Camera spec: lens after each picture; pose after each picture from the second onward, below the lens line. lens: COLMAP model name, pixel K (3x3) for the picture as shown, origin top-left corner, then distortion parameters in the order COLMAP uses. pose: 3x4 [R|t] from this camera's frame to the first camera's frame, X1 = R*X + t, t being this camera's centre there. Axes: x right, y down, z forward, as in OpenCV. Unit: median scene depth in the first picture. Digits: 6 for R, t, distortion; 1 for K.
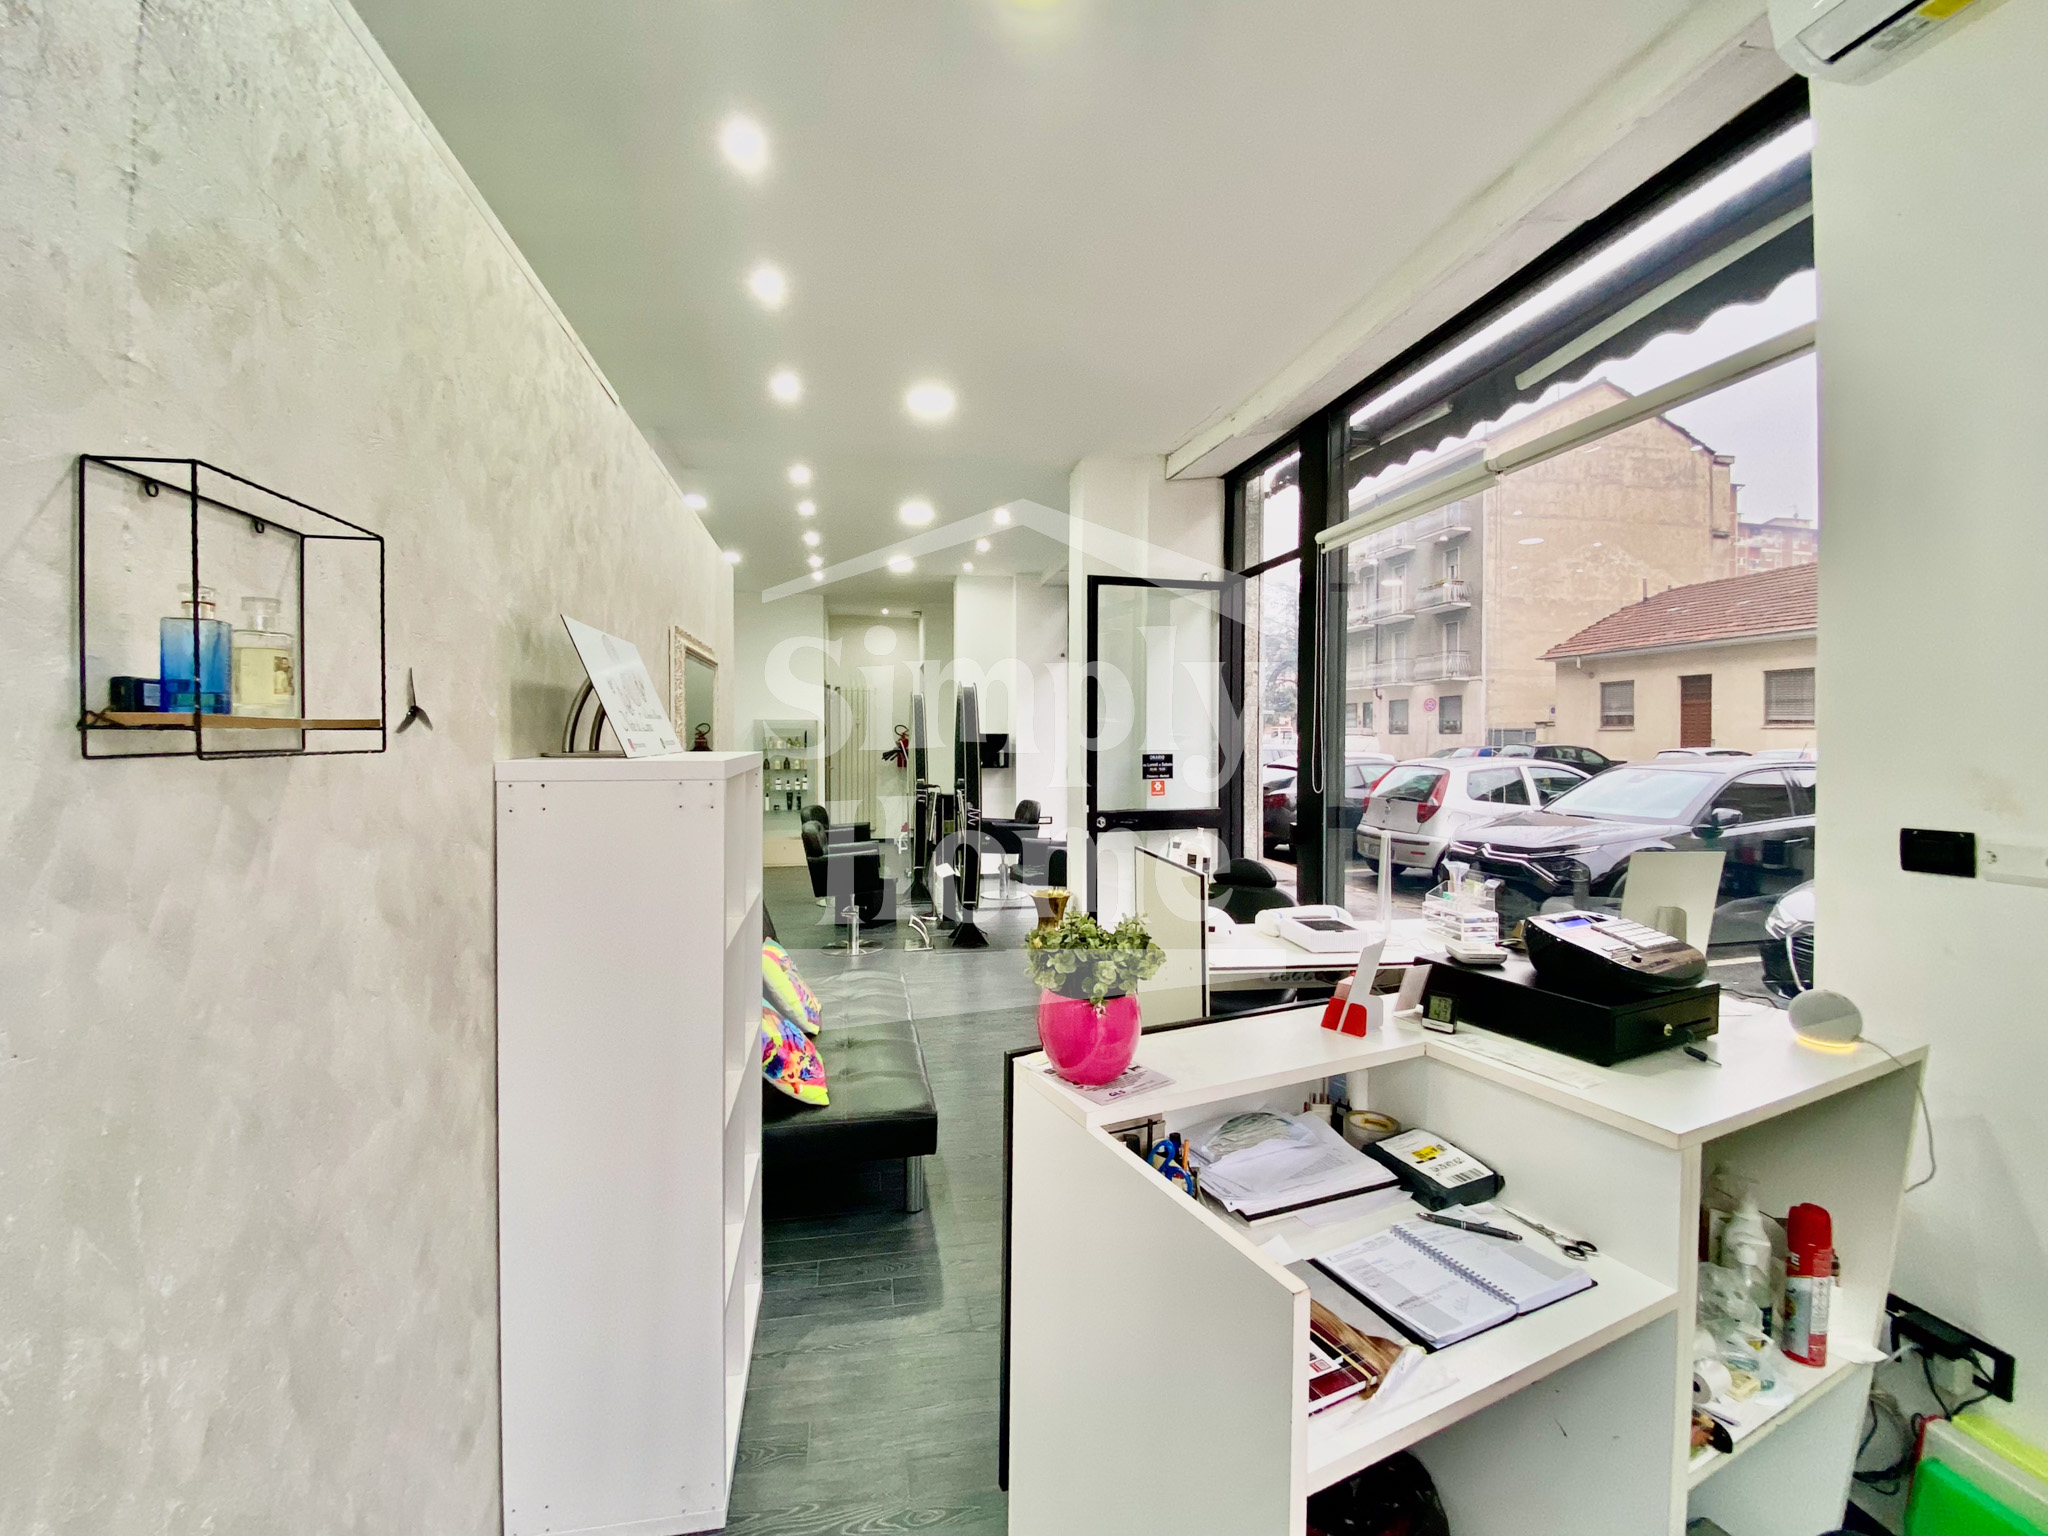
lens RADIAL K [[826.9, 0, 1024.4], [0, 826.9, 757.9], [0, 0, 1]] dist [0.001895, -0.000522]
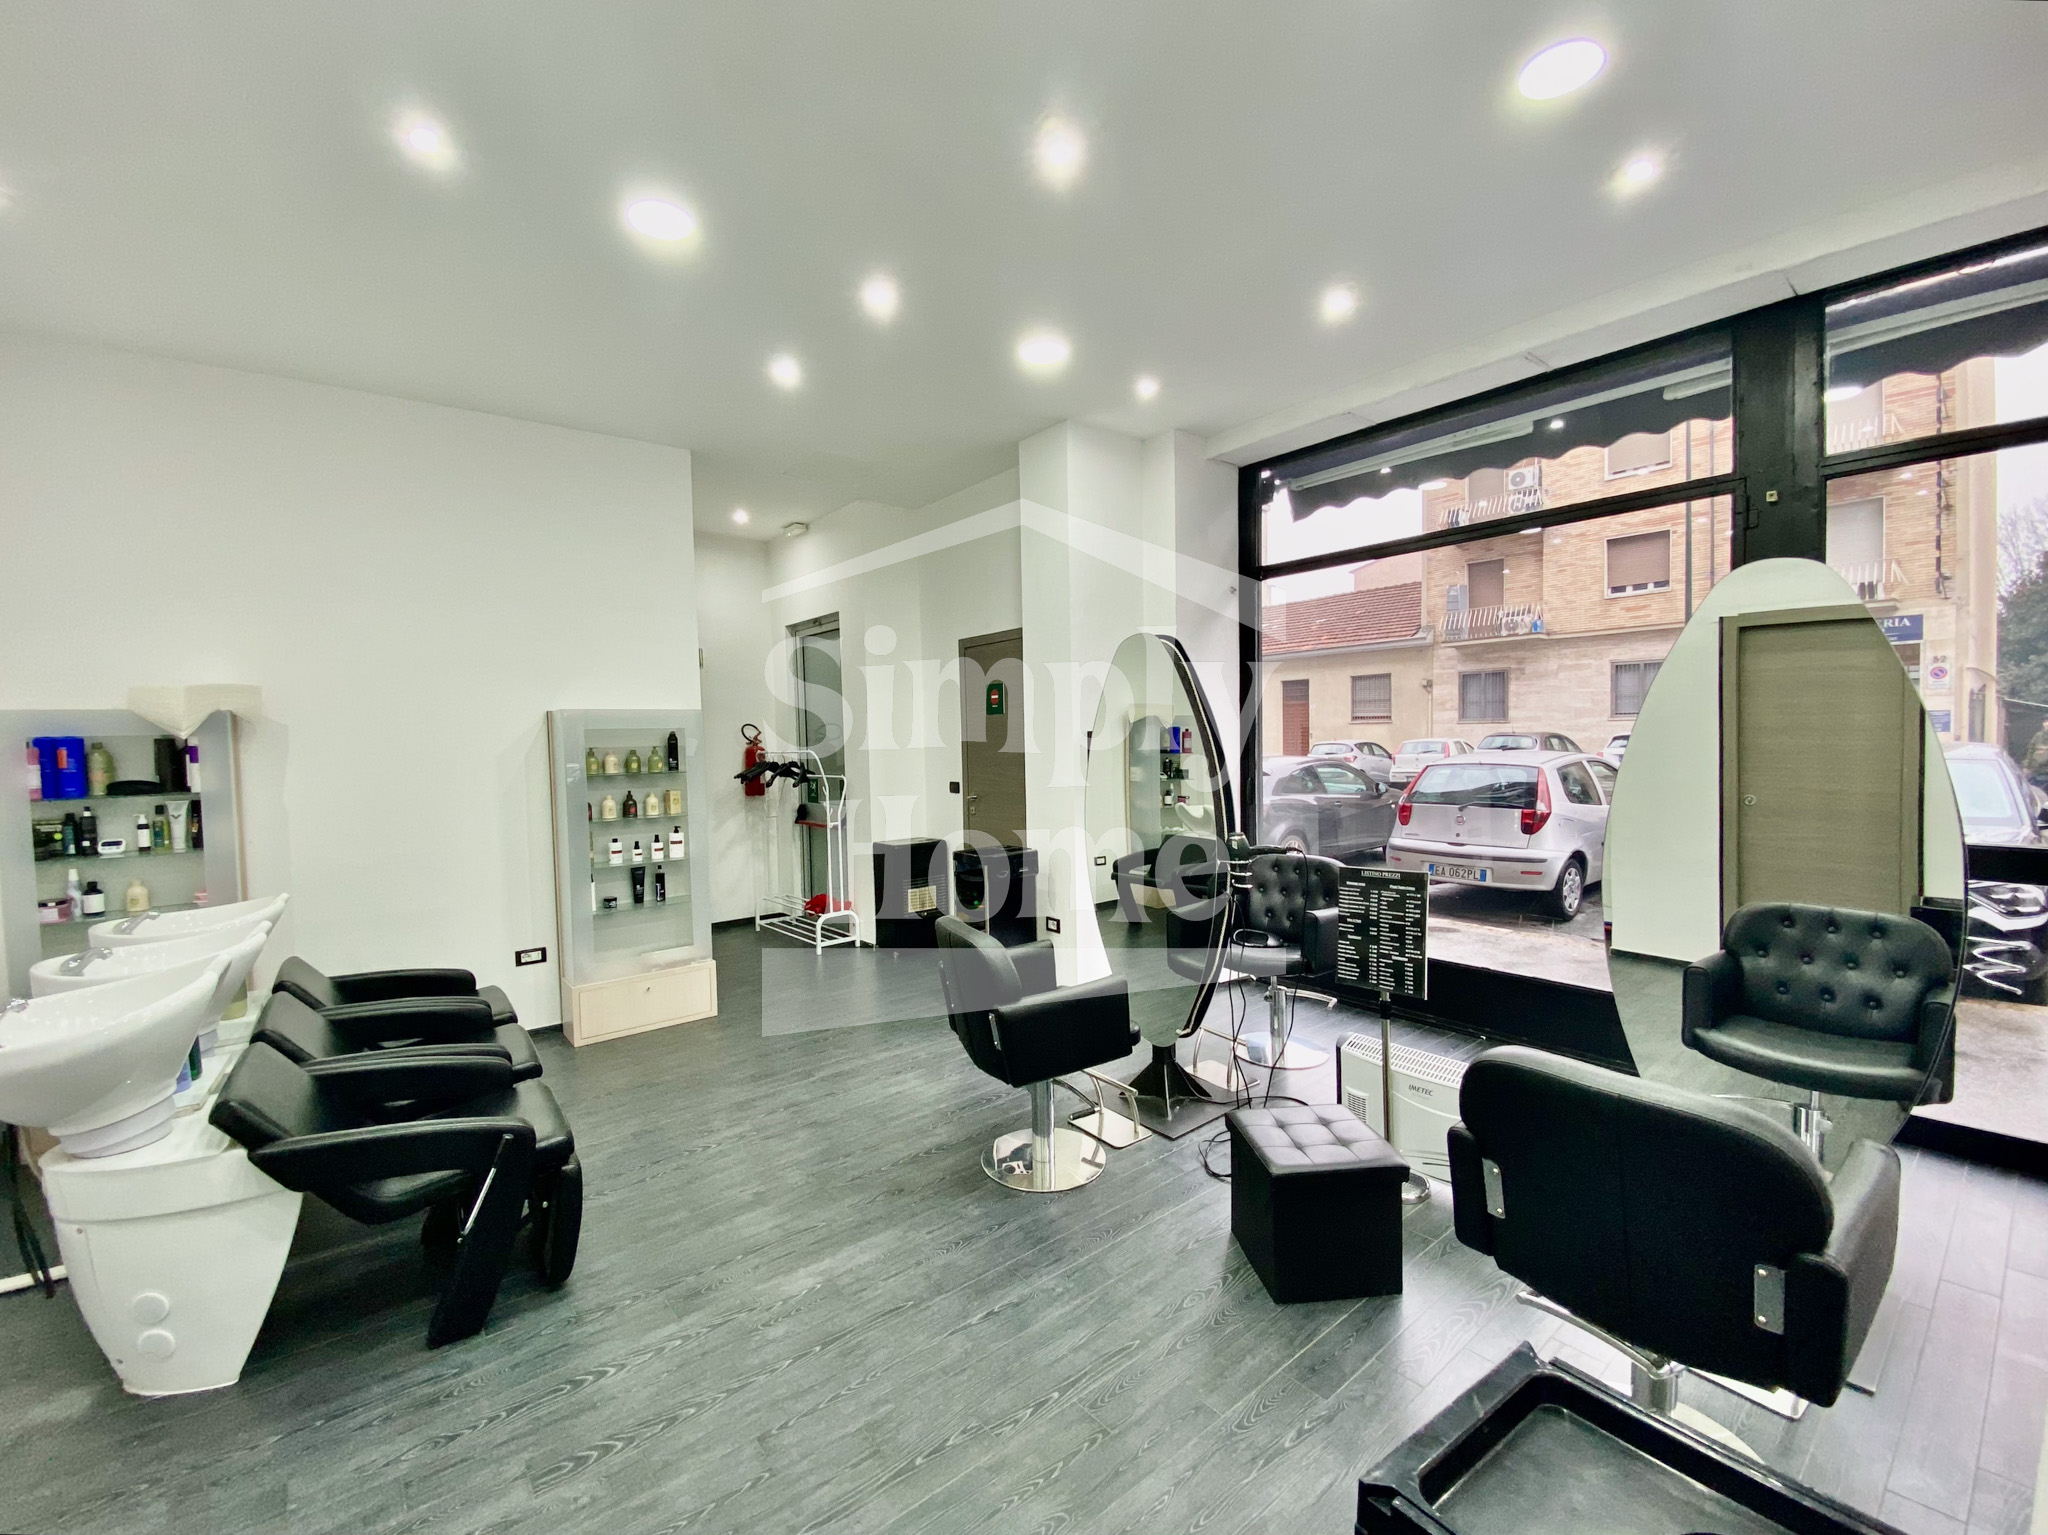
lens RADIAL K [[826.9, 0, 1019.3], [0, 826.9, 763.9], [0, 0, 1]] dist [0.001895, -0.000522]
pose [[0.881736, -0.032936, 0.470591, -0.311297], [0.031895, 0.999439, 0.010189, -0.014629], [-0.470663, 0.006026, 0.882292, 0.483397]]
